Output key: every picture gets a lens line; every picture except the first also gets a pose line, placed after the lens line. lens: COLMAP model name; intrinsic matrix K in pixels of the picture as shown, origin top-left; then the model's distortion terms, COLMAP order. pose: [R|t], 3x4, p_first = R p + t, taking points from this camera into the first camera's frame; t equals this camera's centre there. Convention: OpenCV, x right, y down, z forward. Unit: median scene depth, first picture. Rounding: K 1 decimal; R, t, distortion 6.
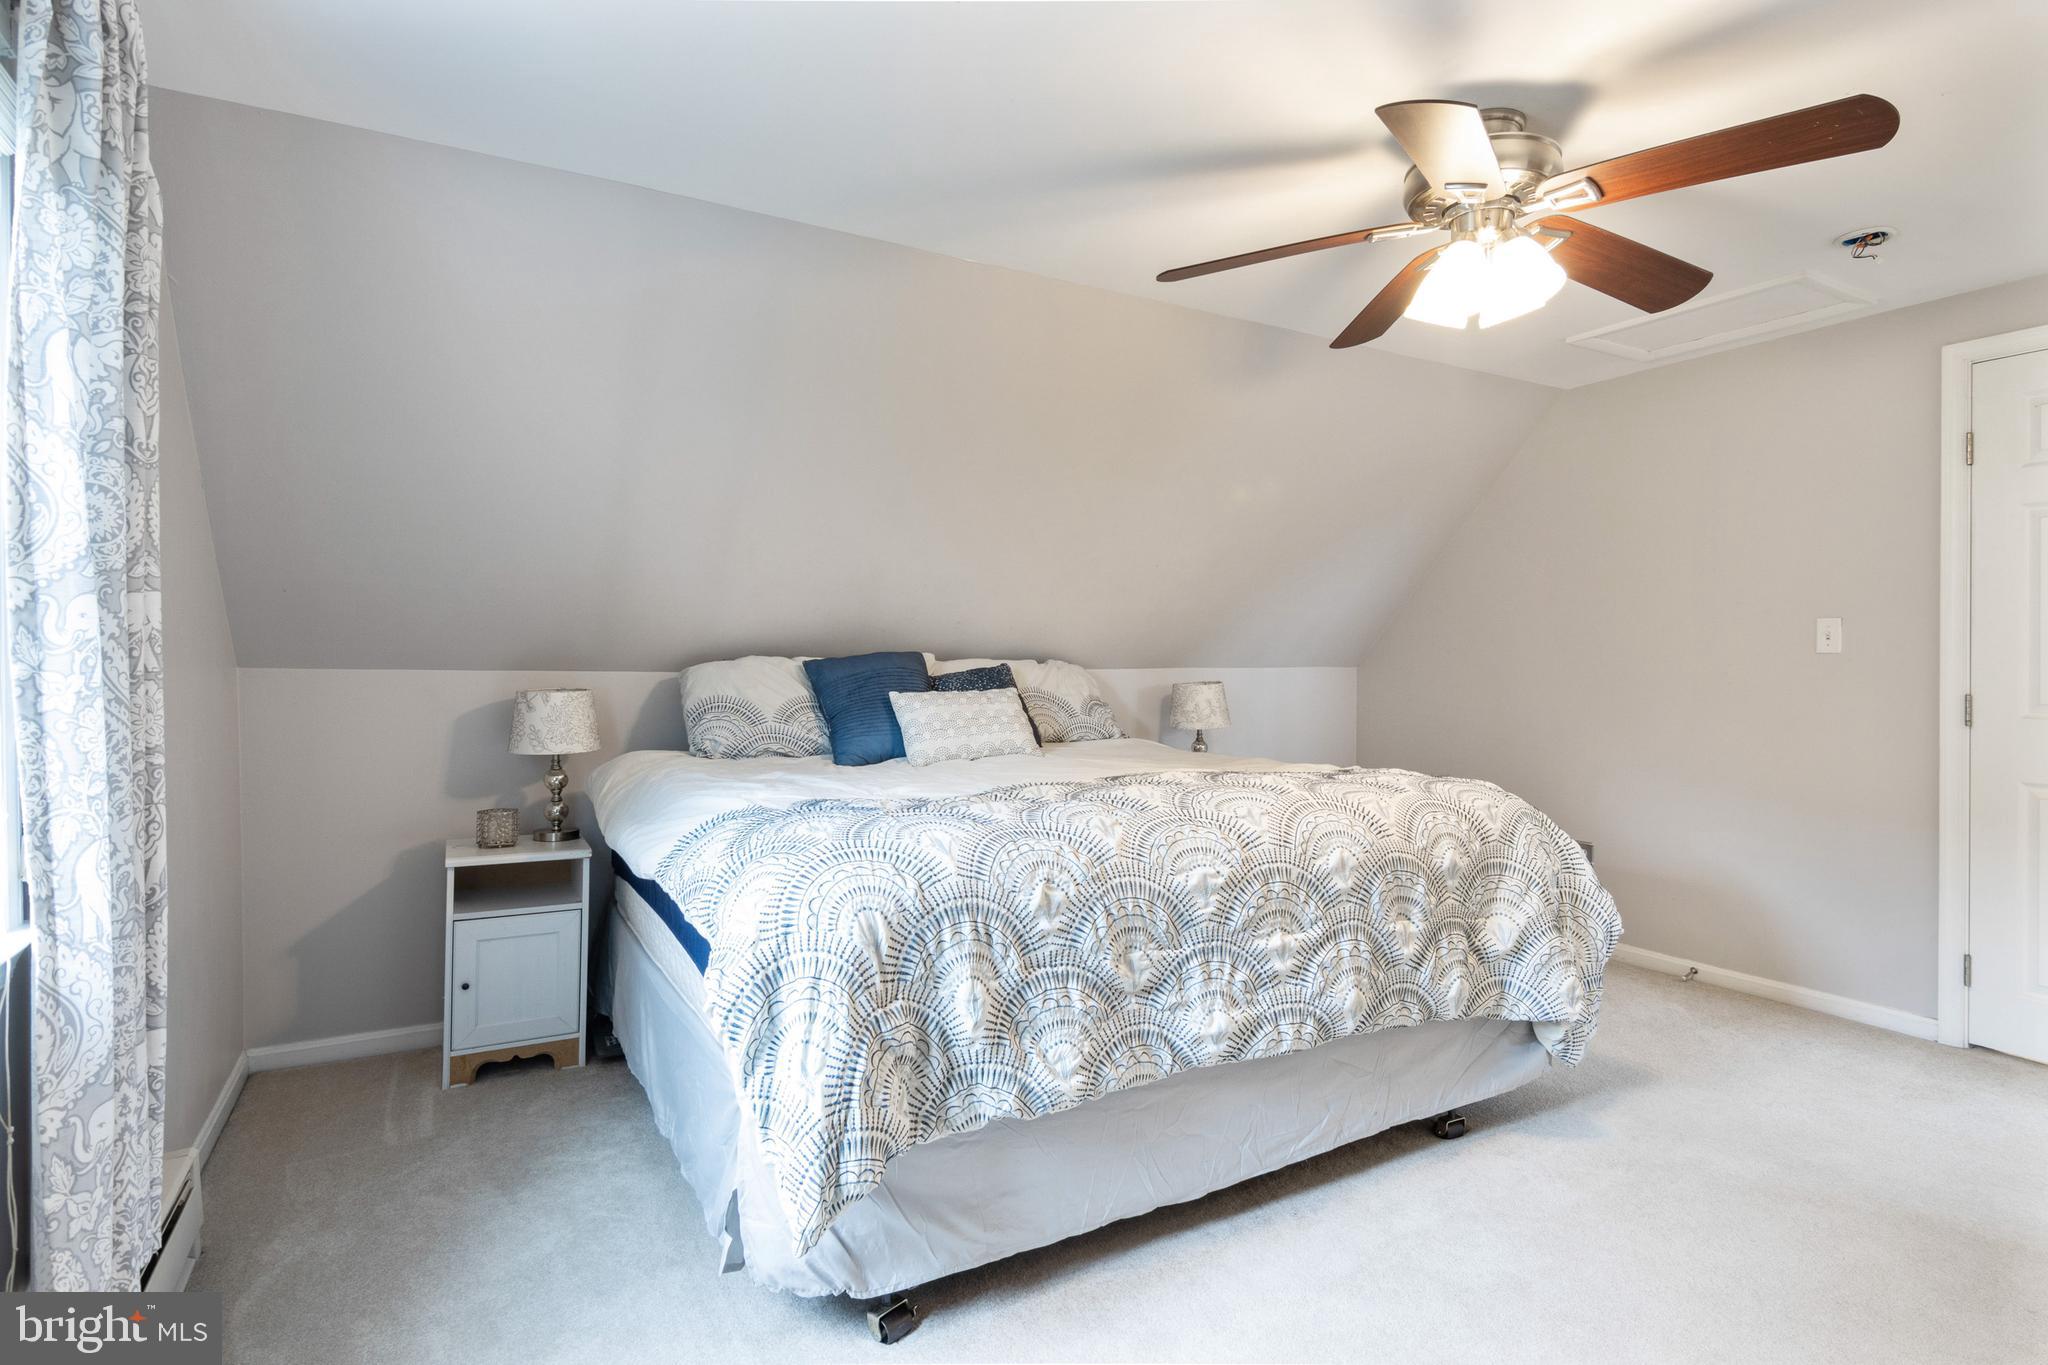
lens RADIAL K [[1030.5, 0, 1024.0], [0, 1030.5, 682.5], [0, 0, 1]] dist [0.019444, -0.000247]
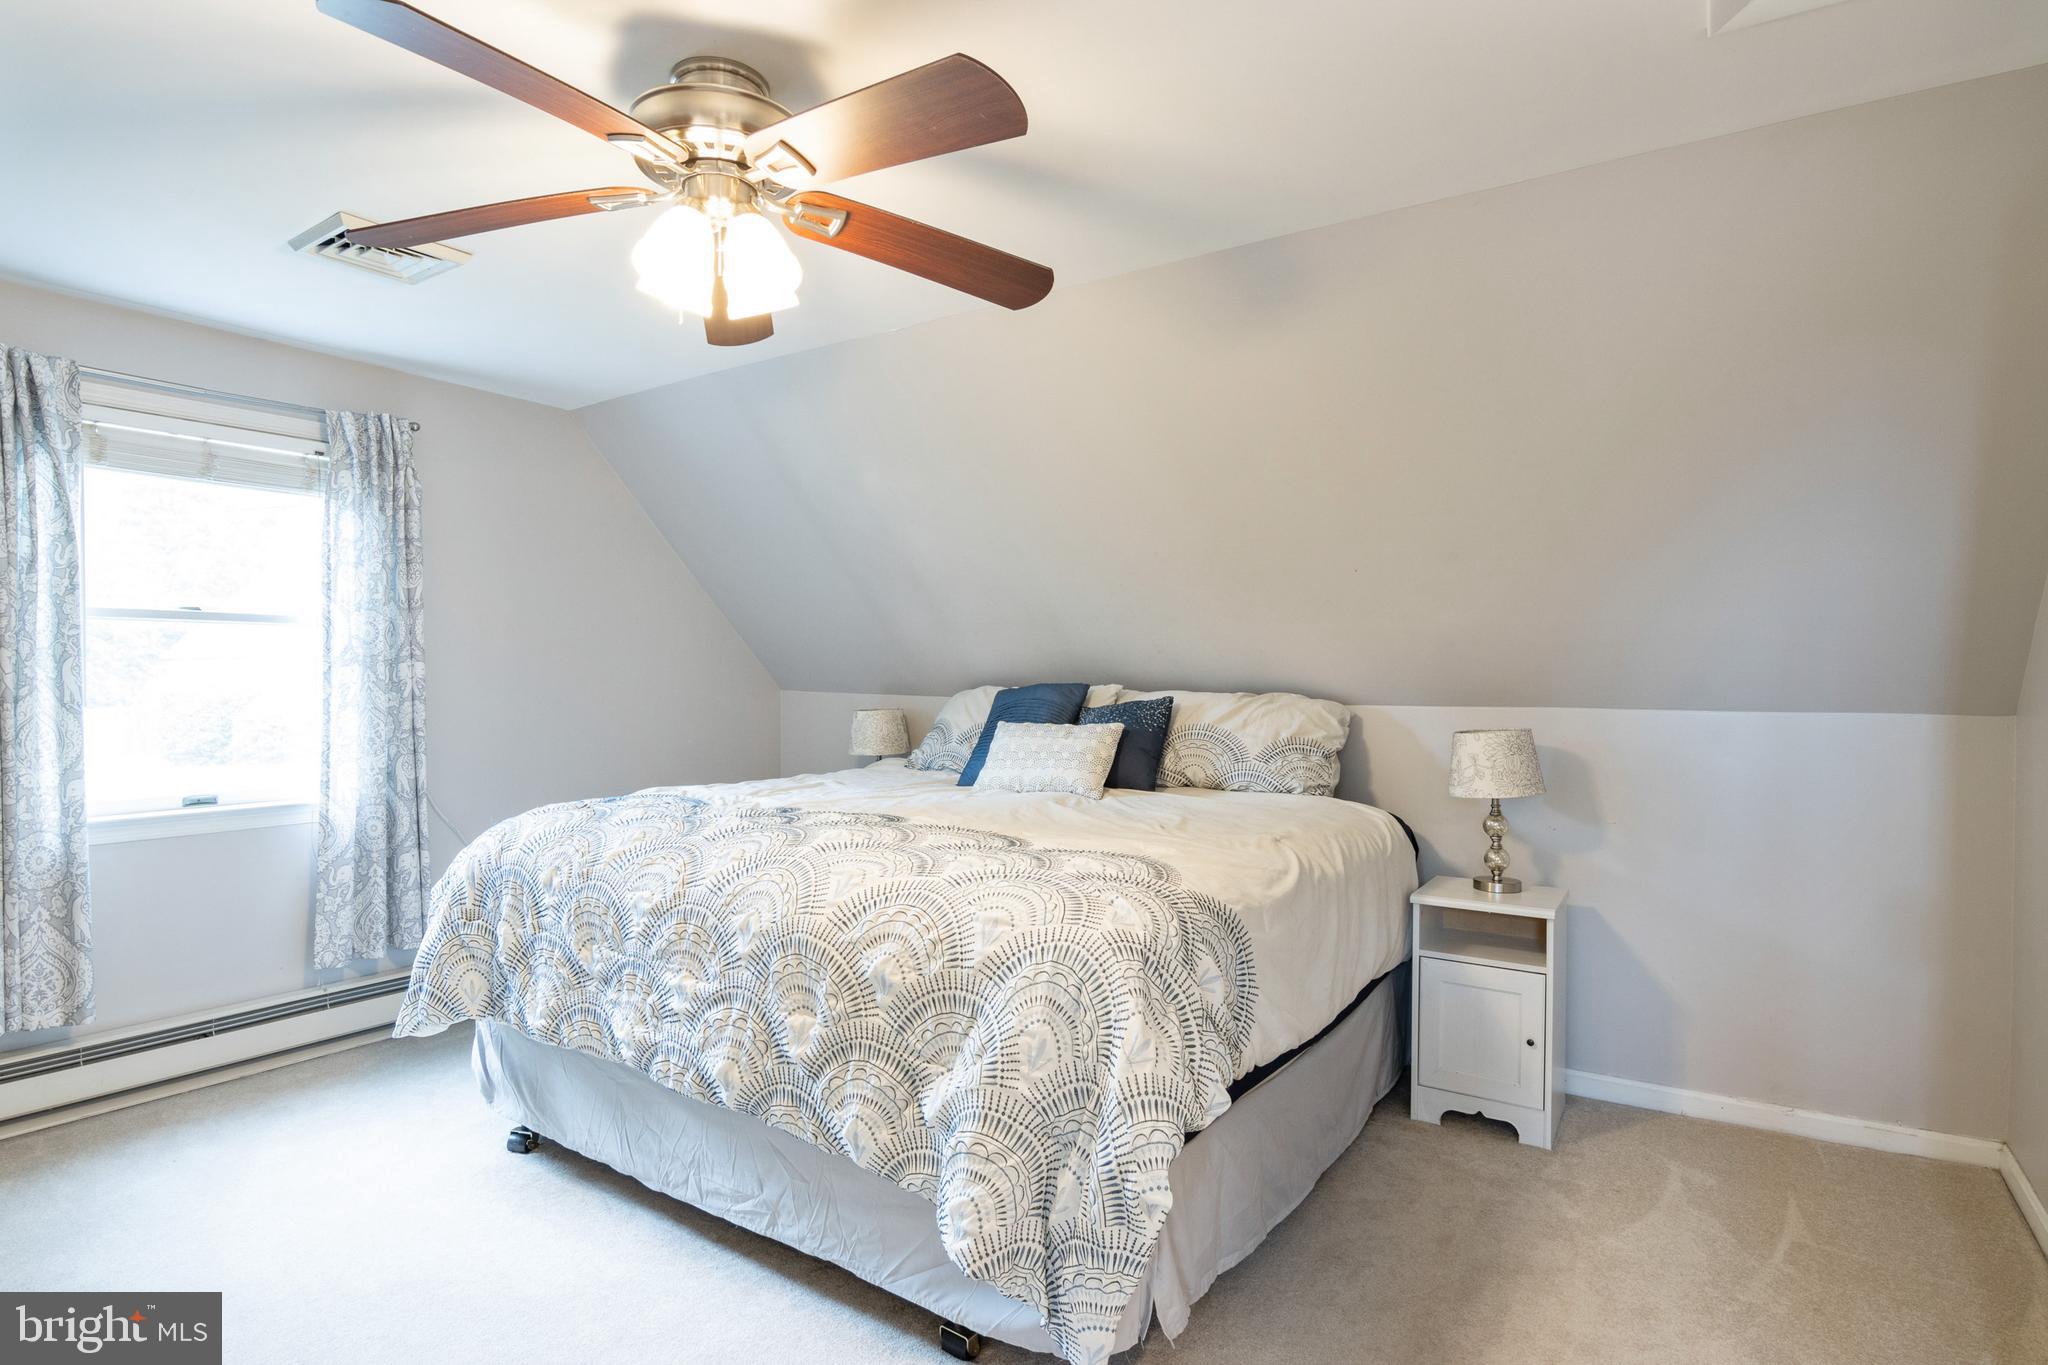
lens RADIAL K [[1022.9, 0, 1026.0], [0, 1022.9, 690.5], [0, 0, 1]] dist [-0.001671, -0.000133]
pose [[0.443961, 0.017598, -0.895873, 1.265864], [-0.021665, 0.999726, 0.008901, -0.050270], [0.895784, 0.015457, 0.444221, 0.834648]]
